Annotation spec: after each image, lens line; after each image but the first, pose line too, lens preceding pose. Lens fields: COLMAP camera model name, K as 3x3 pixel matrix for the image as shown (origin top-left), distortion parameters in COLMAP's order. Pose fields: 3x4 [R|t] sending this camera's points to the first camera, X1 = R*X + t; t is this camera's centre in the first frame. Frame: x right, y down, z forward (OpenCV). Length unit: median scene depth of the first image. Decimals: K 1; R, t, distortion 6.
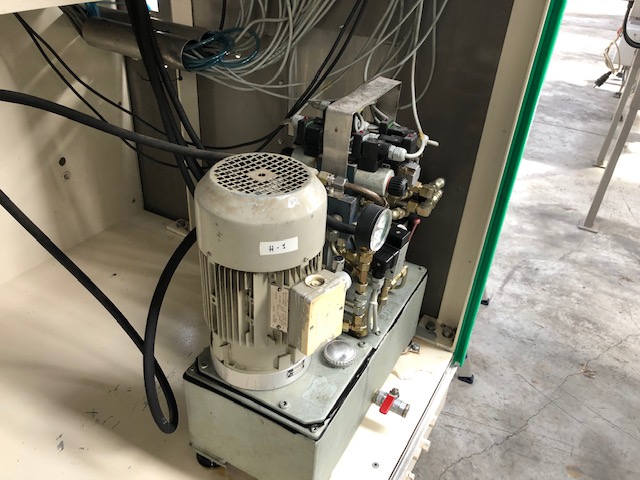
lens RADIAL K [[527.5, 0, 321.3], [0, 527.5, 243.7], [0, 0, 1]] dist [0.024482, -0.023475]
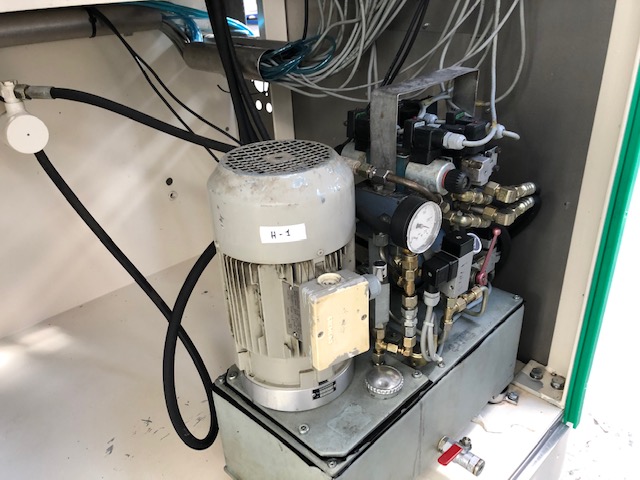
lens RADIAL K [[527.5, 0, 316.4], [0, 527.5, 239.9], [0, 0, 1]] dist [0.024482, -0.023475]
pose [[0.955451, 0.028613, -0.293758, 0.177817], [-0.058904, 0.993753, -0.094789, 0.073987], [0.289211, 0.107870, 0.951168, 0.150772]]
